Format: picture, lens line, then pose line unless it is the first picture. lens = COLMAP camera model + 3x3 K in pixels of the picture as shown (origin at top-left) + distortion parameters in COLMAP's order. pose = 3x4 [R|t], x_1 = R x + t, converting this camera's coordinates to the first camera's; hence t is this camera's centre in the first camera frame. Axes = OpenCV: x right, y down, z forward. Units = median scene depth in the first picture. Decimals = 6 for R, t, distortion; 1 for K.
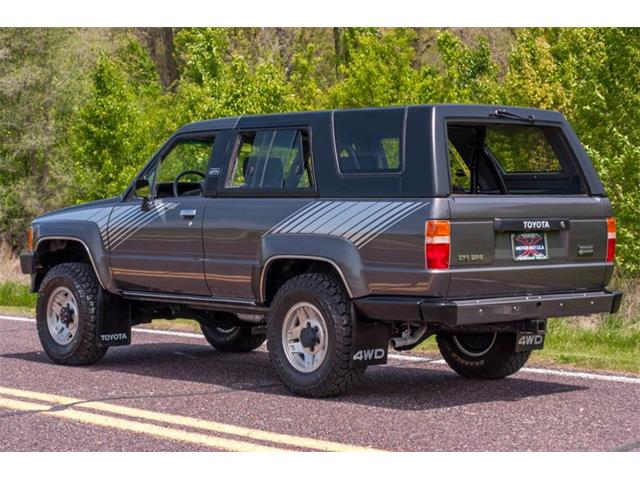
lens RADIAL K [[1600.7, 0, 317.8], [0, 1600.7, 240.9], [0, 0, 1]] dist [-0.061306, 0.000000]
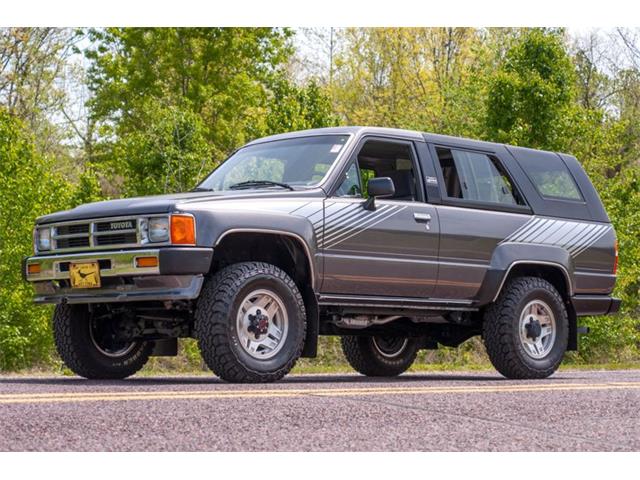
lens RADIAL K [[1674.3, 0, 324.9], [0, 1674.3, 238.5], [0, 0, 1]] dist [-0.007060, 0.000000]
pose [[-0.018131, 0.071432, 0.997281, -1.242566], [0.015804, 0.997340, -0.071149, 0.077510], [-0.999711, 0.014471, -0.019212, 1.170892]]
